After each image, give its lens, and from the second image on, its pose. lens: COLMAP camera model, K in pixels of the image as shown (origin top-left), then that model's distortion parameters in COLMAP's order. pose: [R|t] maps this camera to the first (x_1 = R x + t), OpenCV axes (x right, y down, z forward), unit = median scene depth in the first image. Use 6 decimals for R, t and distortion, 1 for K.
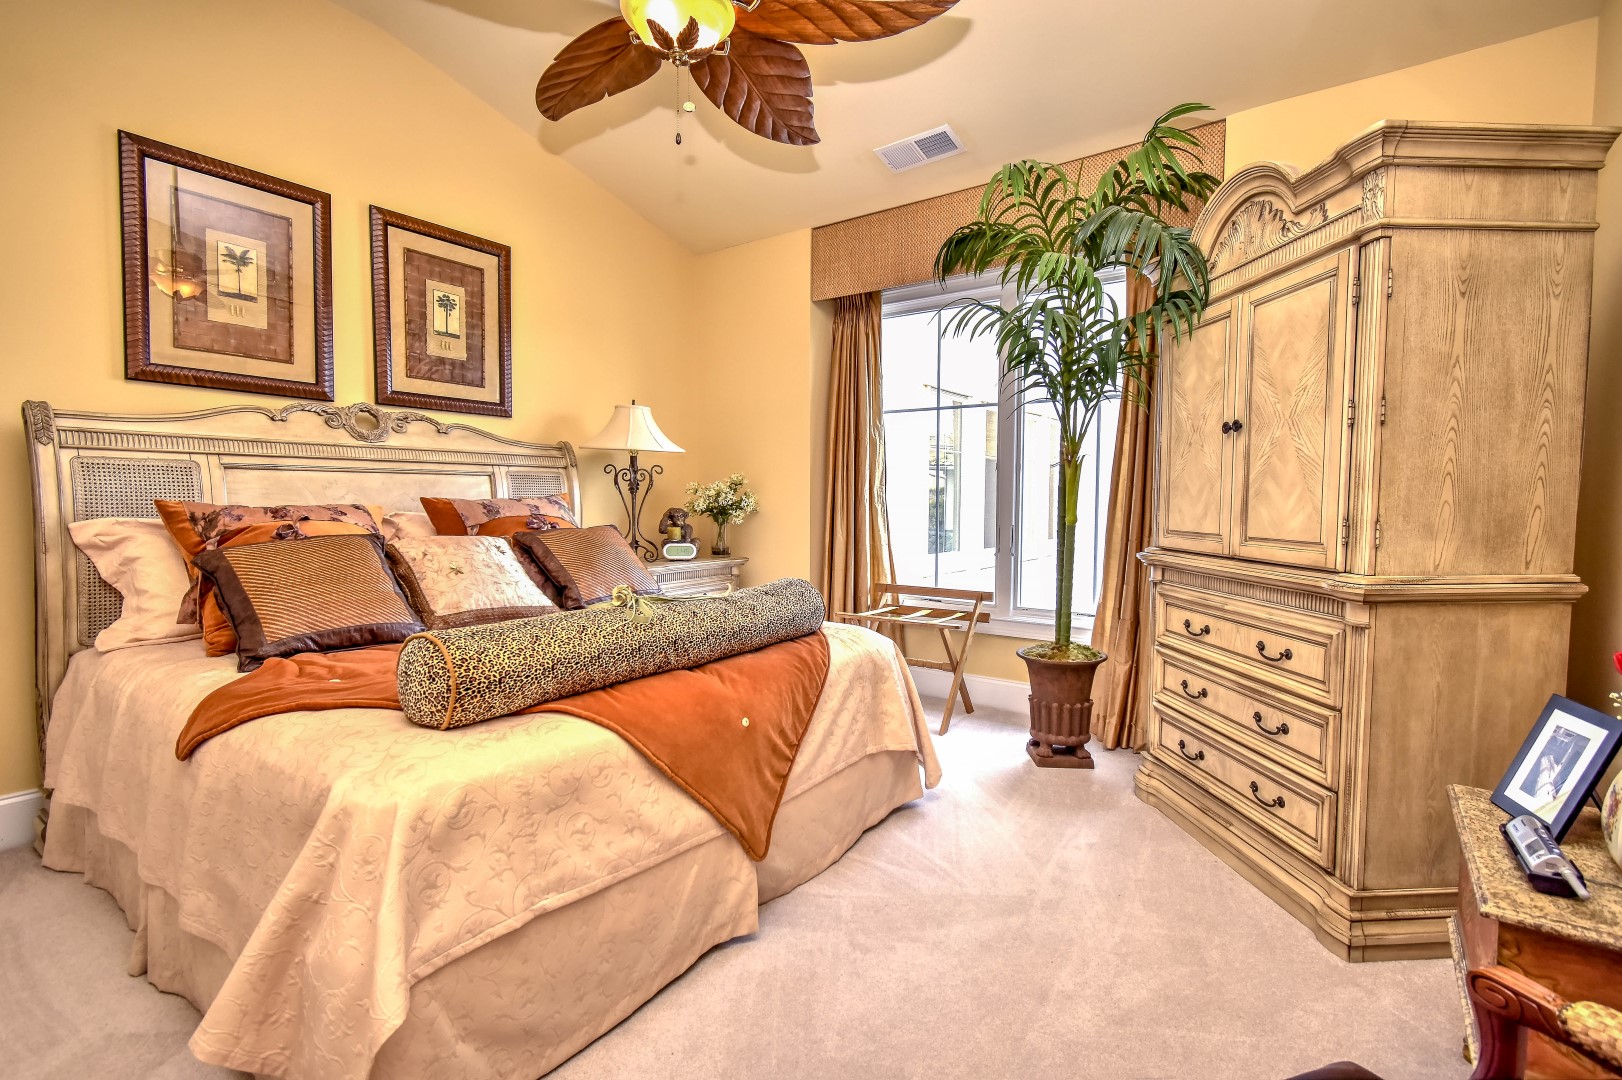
lens RADIAL K [[725.6, 0, 815.1], [0, 725.6, 539.4], [0, 0, 1]] dist [0.007488, -0.005015]
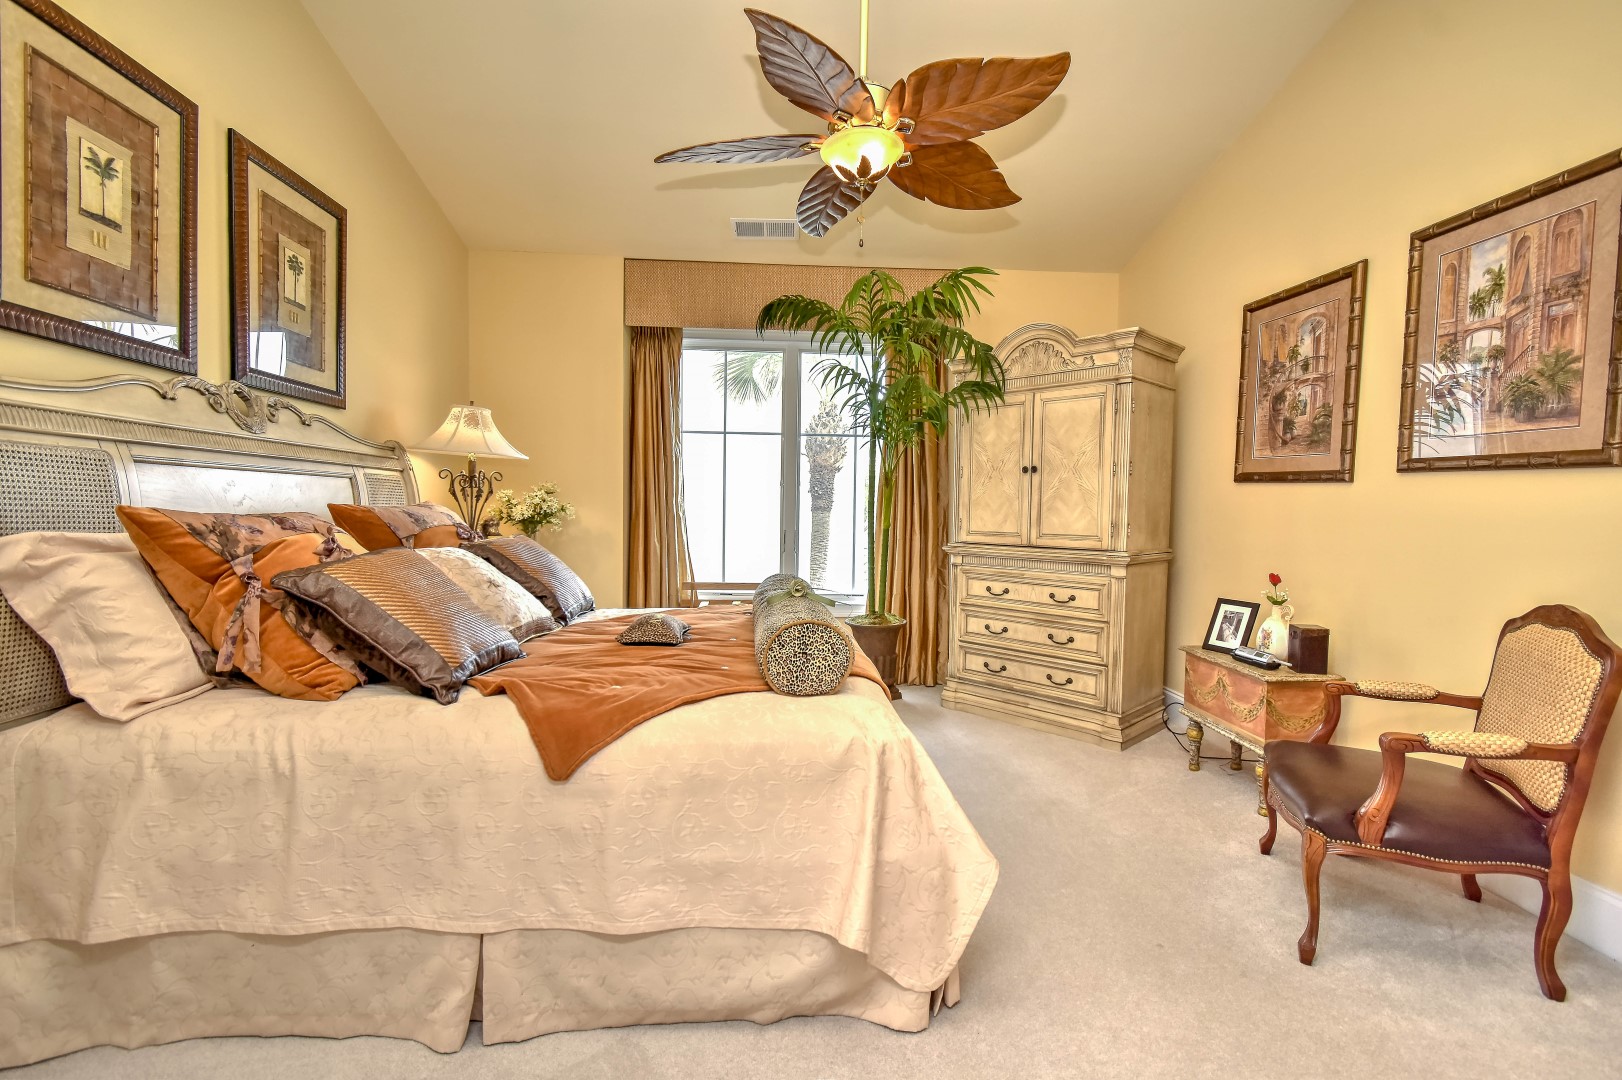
lens RADIAL K [[702.4, 0, 810.9], [0, 702.4, 535.9], [0, 0, 1]] dist [0.009223, -0.000655]
pose [[0.779108, -0.017600, 0.626643, -0.733996], [0.025542, 0.999667, -0.003680, -0.004818], [-0.626370, 0.018873, 0.779298, 0.031320]]
